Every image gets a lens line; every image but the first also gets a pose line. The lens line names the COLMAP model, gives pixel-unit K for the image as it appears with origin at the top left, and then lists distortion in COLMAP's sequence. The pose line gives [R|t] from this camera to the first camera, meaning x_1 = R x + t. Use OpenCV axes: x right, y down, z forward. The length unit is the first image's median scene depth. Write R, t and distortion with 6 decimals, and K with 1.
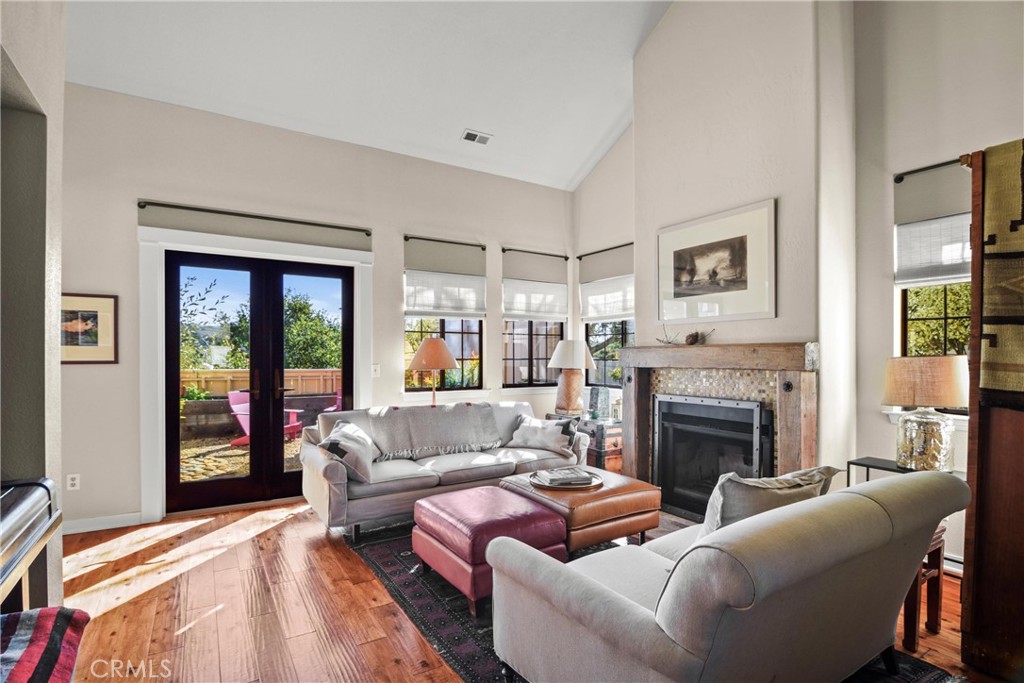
lens RADIAL K [[495.8, 0, 508.9], [0, 495.8, 355.8], [0, 0, 1]] dist [-0.004472, -0.004680]
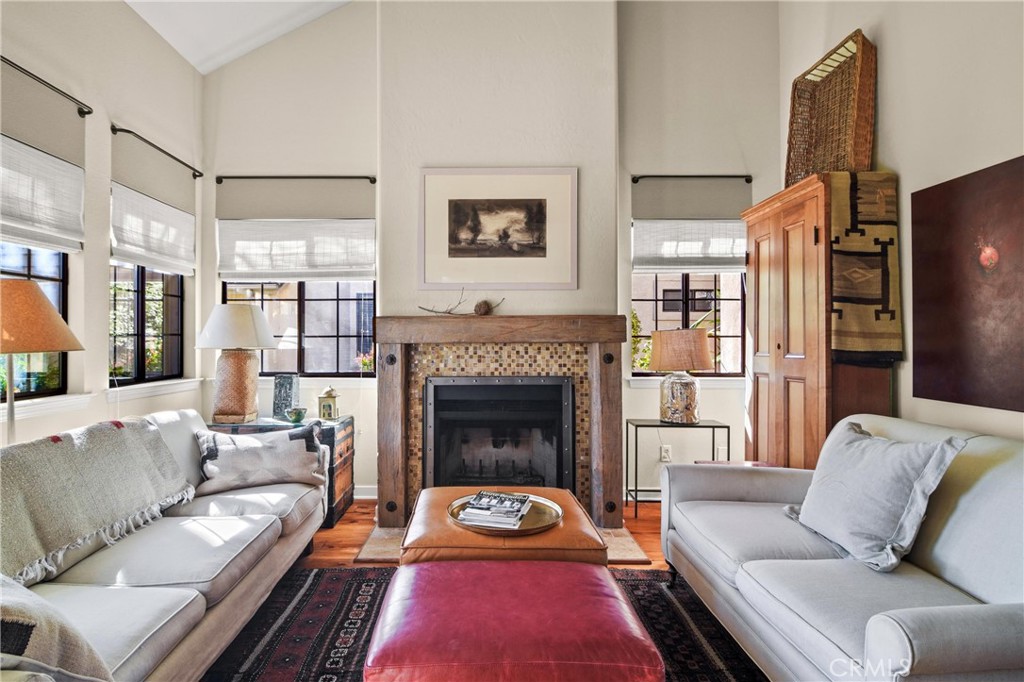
lens RADIAL K [[527.1, 0, 511.3], [0, 527.1, 330.5], [0, 0, 1]] dist [-0.001852, -0.001928]
pose [[0.540900, 0.012926, 0.840987, -0.376750], [0.000090, 0.999881, -0.015426, 0.018903], [-0.841087, 0.008420, 0.540835, 0.502989]]
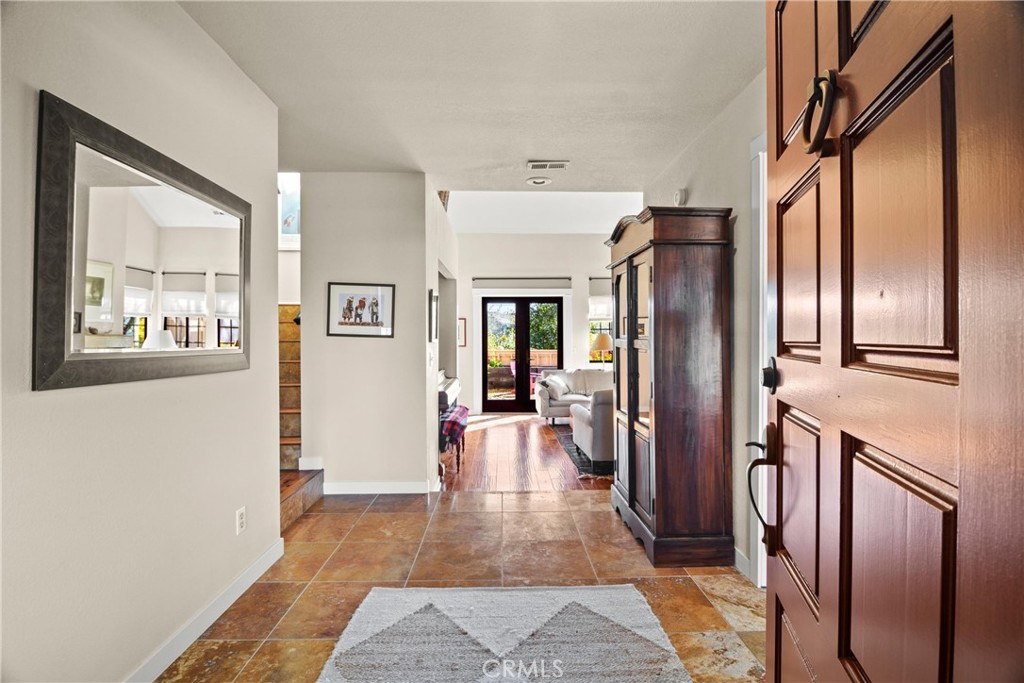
lens RADIAL K [[495.8, 0, 512.4], [0, 495.8, 339.6], [0, 0, 1]] dist [-0.004472, -0.004680]
pose [[0.859533, -0.000454, -0.511080, 0.488277], [-0.000176, 0.999999, -0.001183, -0.010367], [0.511080, 0.001107, 0.859532, -0.734607]]
